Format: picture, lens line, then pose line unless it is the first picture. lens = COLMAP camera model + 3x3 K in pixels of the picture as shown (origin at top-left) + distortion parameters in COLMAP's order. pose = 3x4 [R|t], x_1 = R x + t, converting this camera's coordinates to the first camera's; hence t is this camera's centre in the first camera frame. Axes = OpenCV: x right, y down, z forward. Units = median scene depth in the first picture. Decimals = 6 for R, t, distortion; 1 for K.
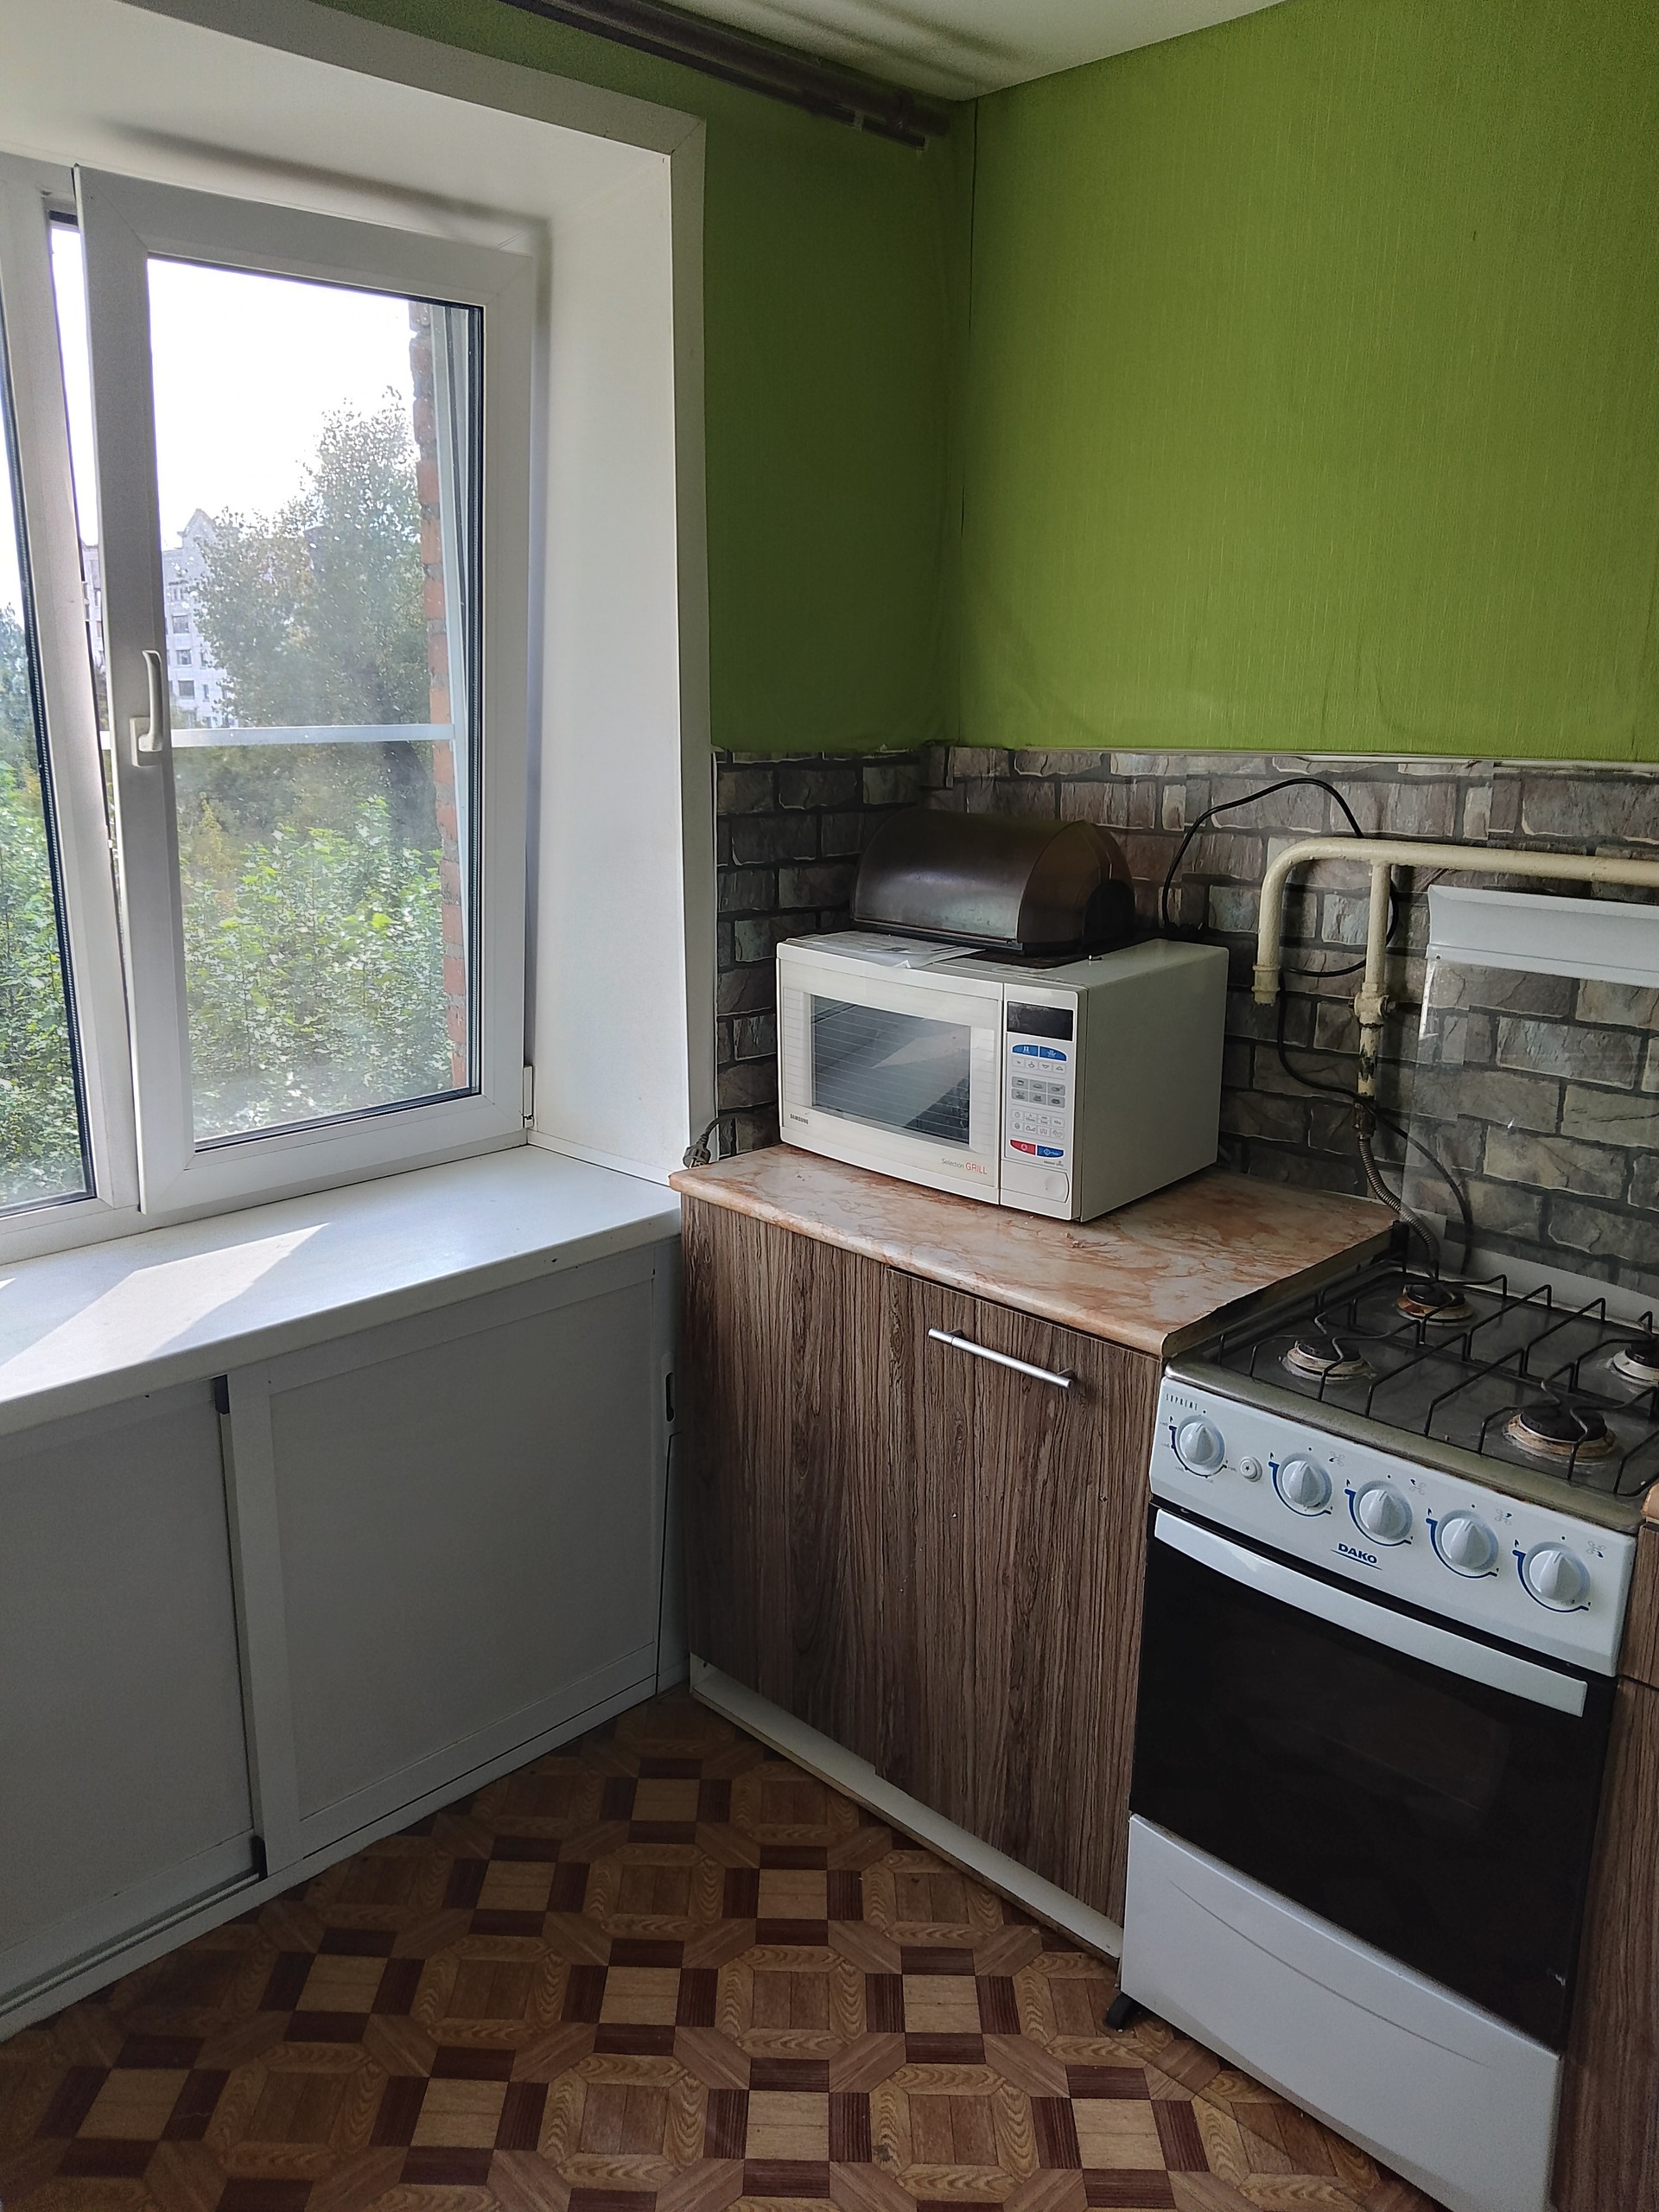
lens RADIAL K [[1669.4, 0, 822.4], [0, 1669.4, 1127.6], [0, 0, 1]] dist [0.029016, -0.065382]
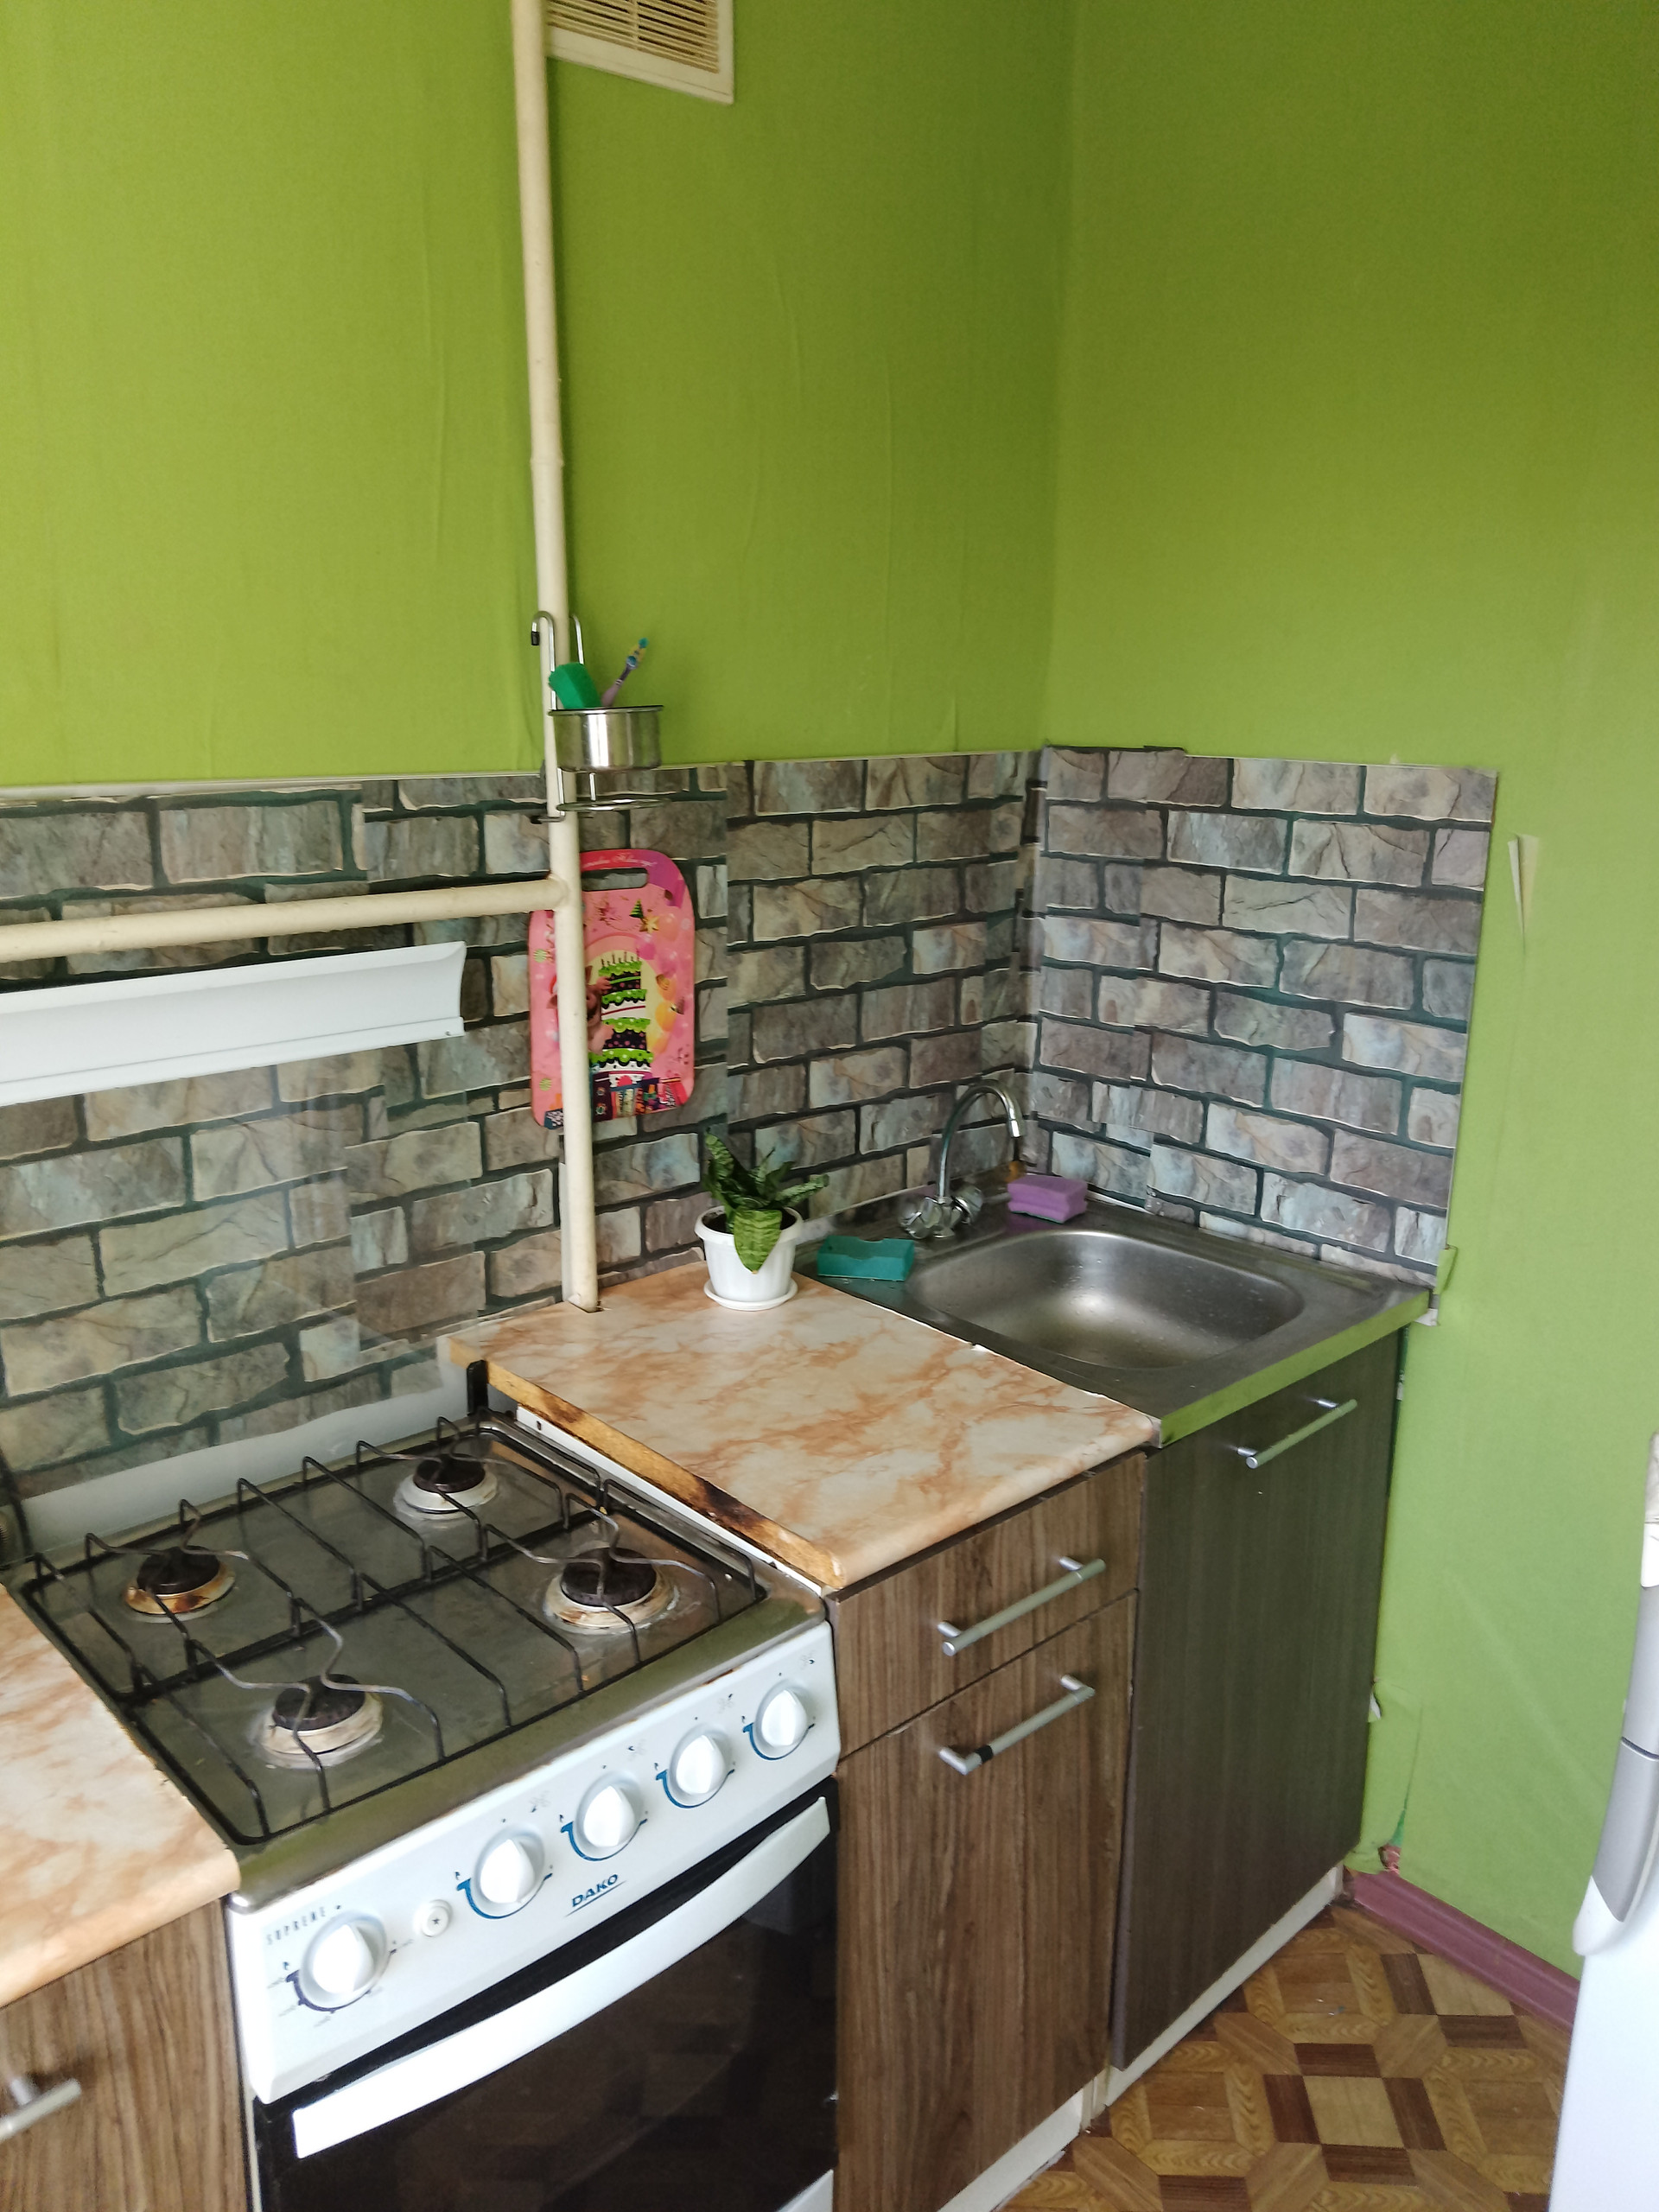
lens RADIAL K [[1669.4, 0, 822.4], [0, 1669.4, 1127.6], [0, 0, 1]] dist [0.029016, -0.065382]
pose [[0.029395, -0.267022, 0.963242, -0.256794], [0.250360, 0.934909, 0.251528, -0.189267], [-0.967707, 0.233763, 0.094334, 0.684226]]
